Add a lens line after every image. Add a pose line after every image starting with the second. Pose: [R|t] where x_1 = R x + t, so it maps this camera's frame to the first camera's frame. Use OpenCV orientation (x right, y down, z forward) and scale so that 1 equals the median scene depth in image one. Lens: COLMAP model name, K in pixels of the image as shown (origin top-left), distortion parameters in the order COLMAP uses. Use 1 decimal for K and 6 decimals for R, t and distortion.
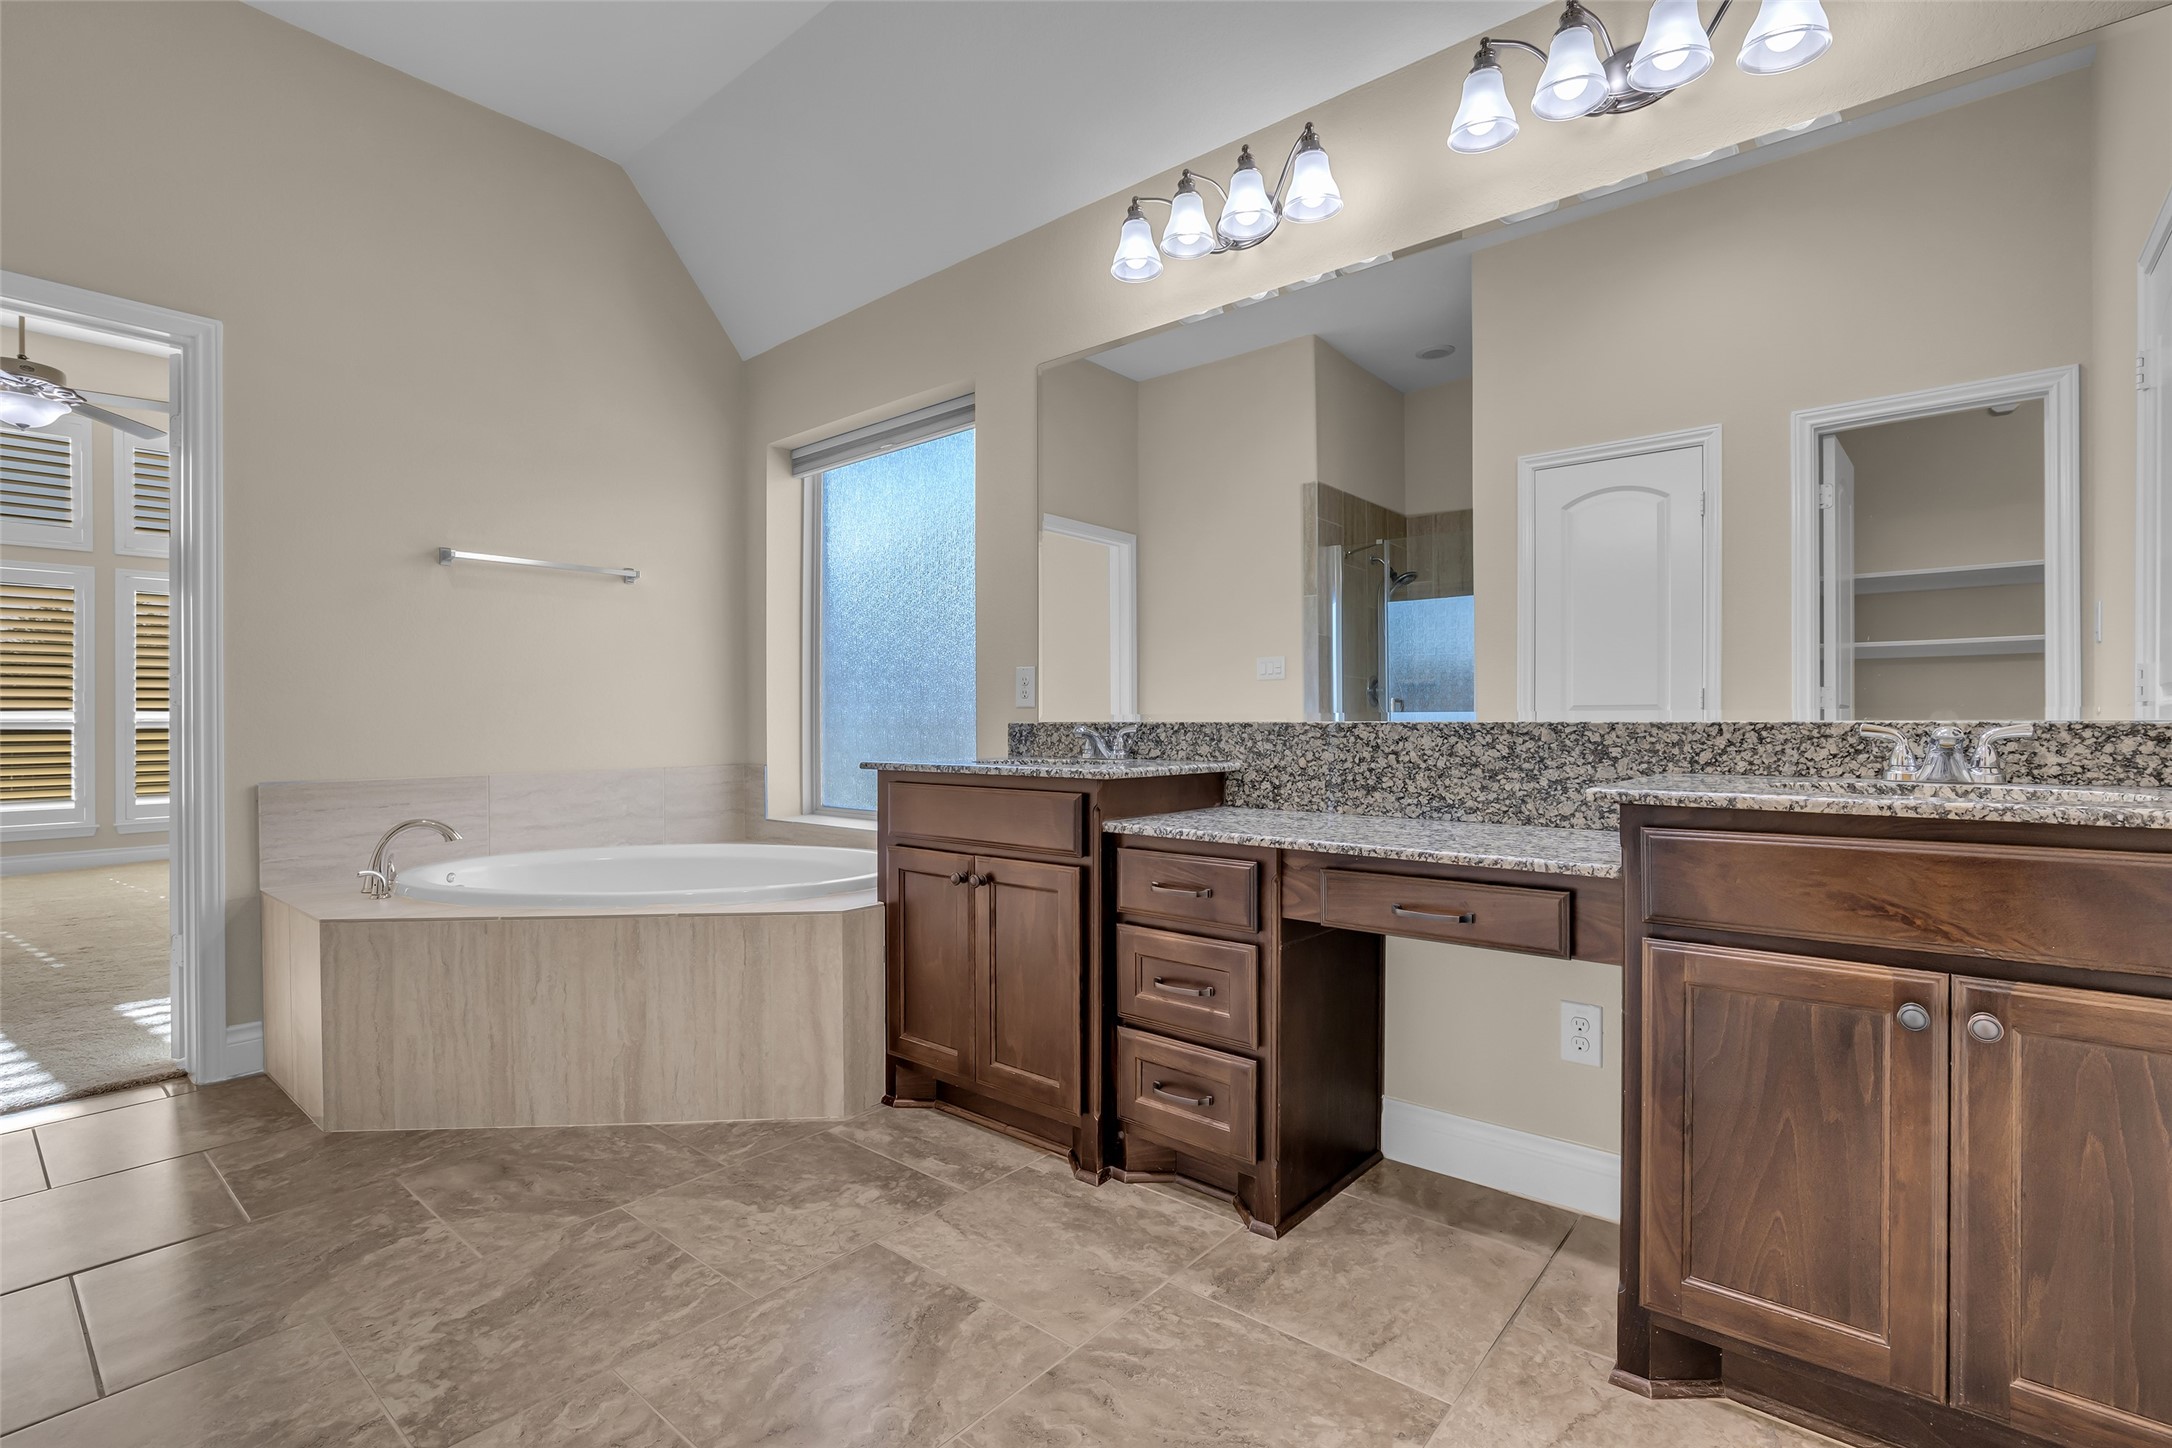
lens RADIAL K [[994.3, 0, 1075.8], [0, 994.3, 725.8], [0, 0, 1]] dist [-0.019188, 0.004836]
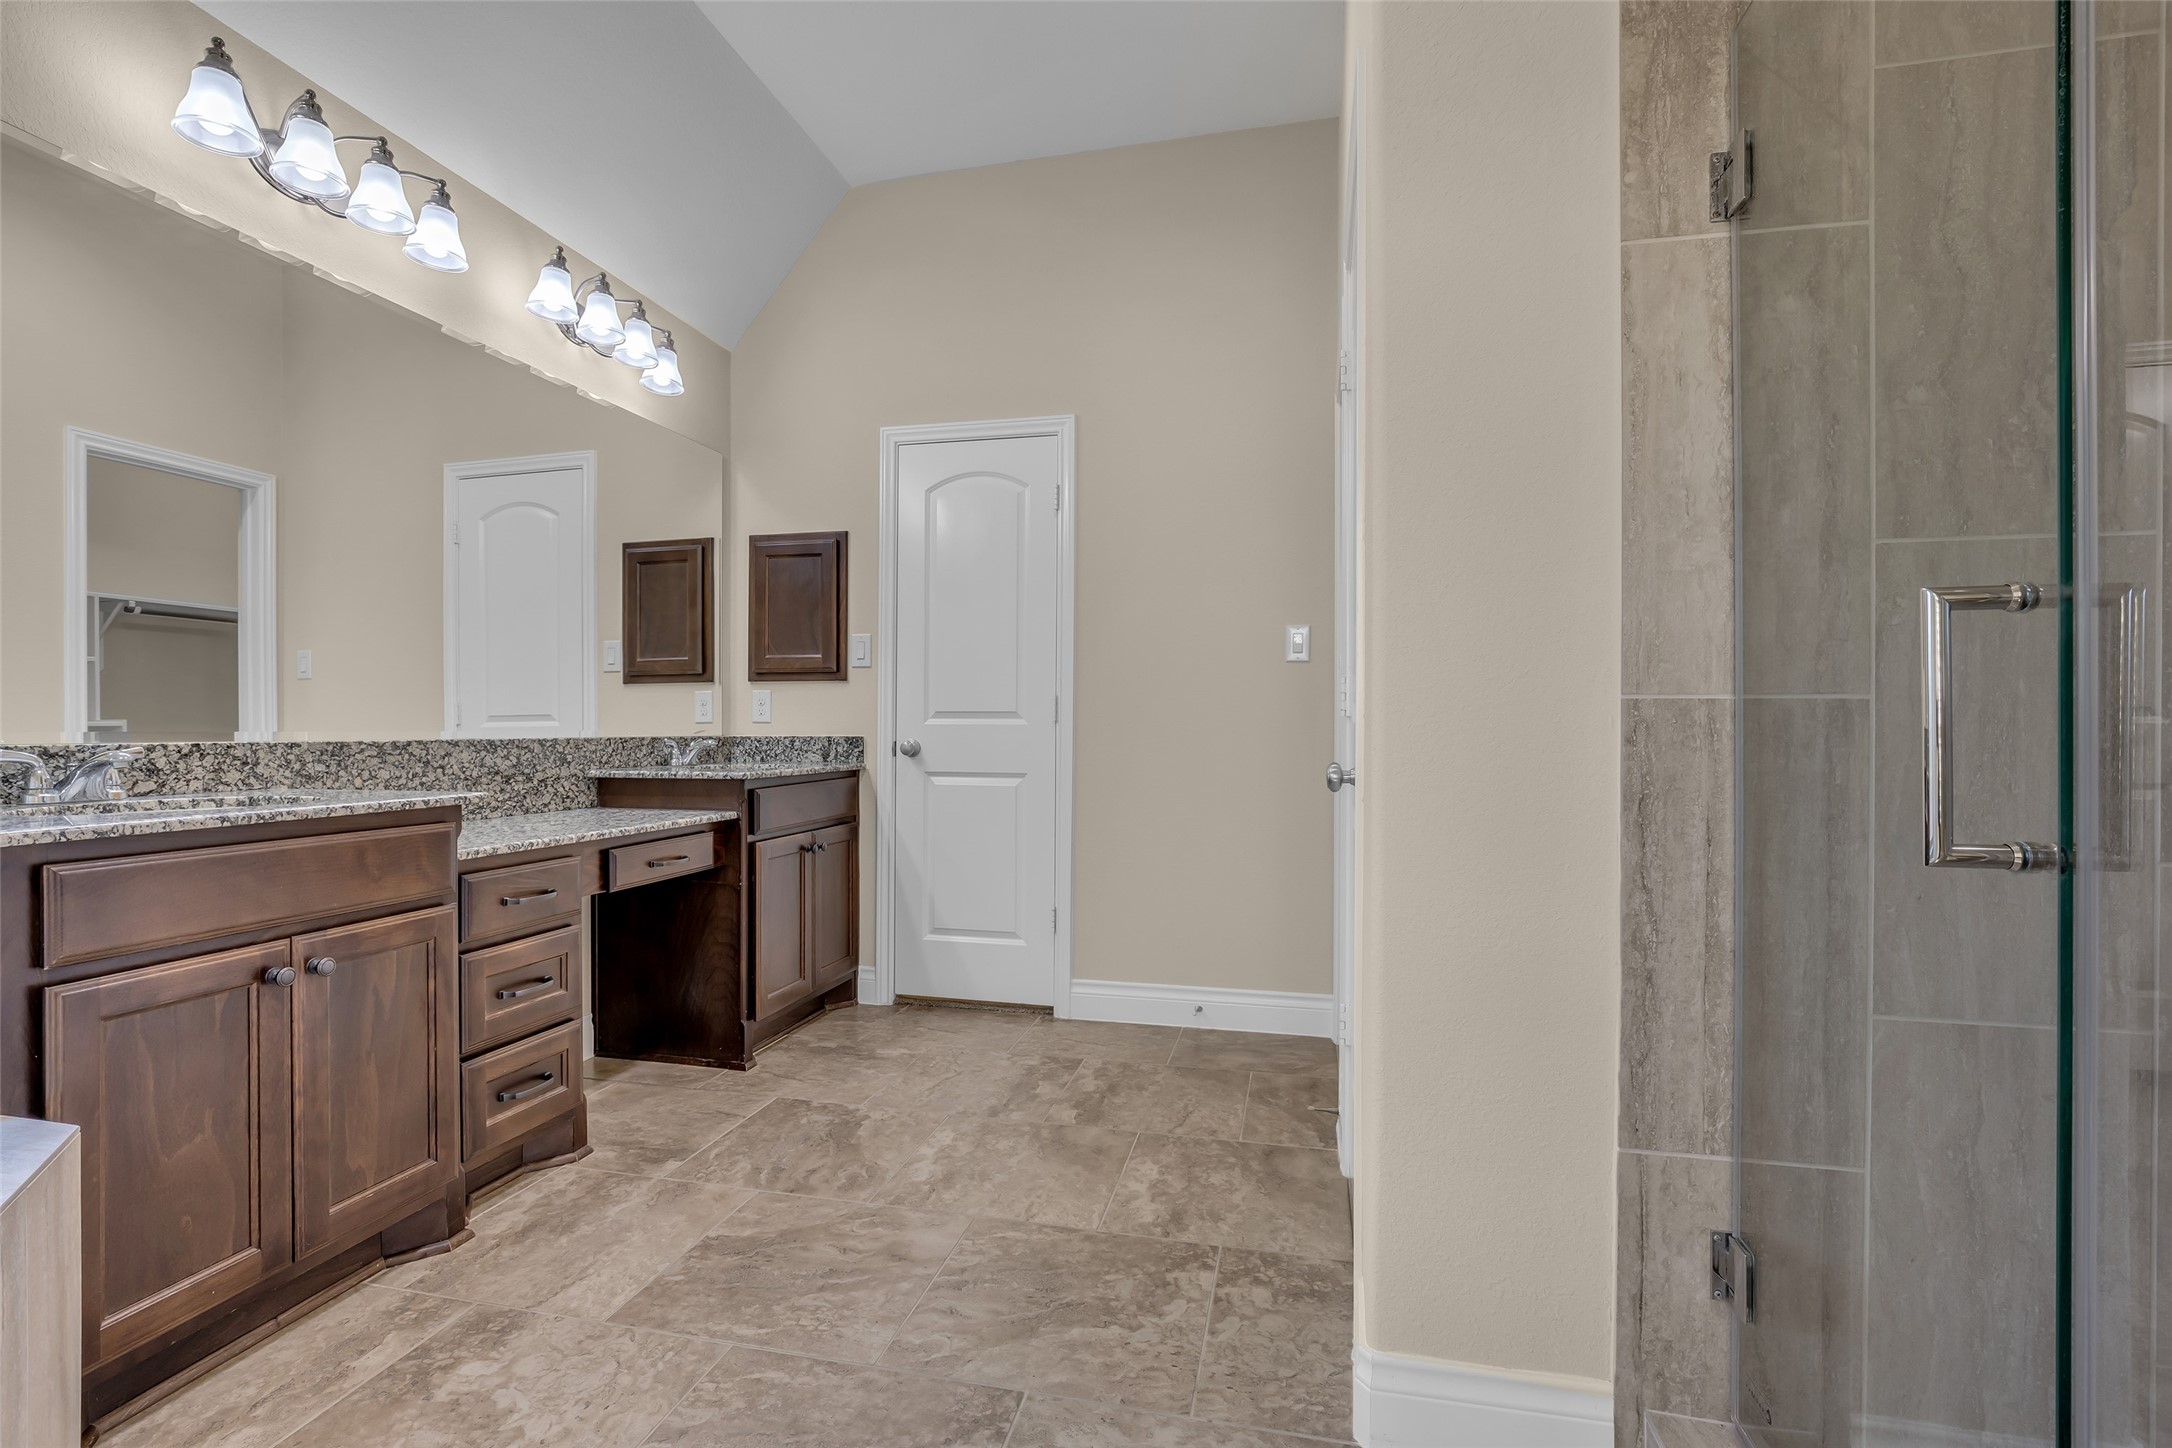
lens RADIAL K [[994.3, 0, 1075.8], [0, 994.3, 725.8], [0, 0, 1]] dist [-0.019188, 0.004836]
pose [[-0.456555, 0.007120, 0.889667, -1.076015], [0.008381, 0.999958, -0.003702, -0.010166], [-0.889656, 0.005766, -0.456596, 0.920521]]
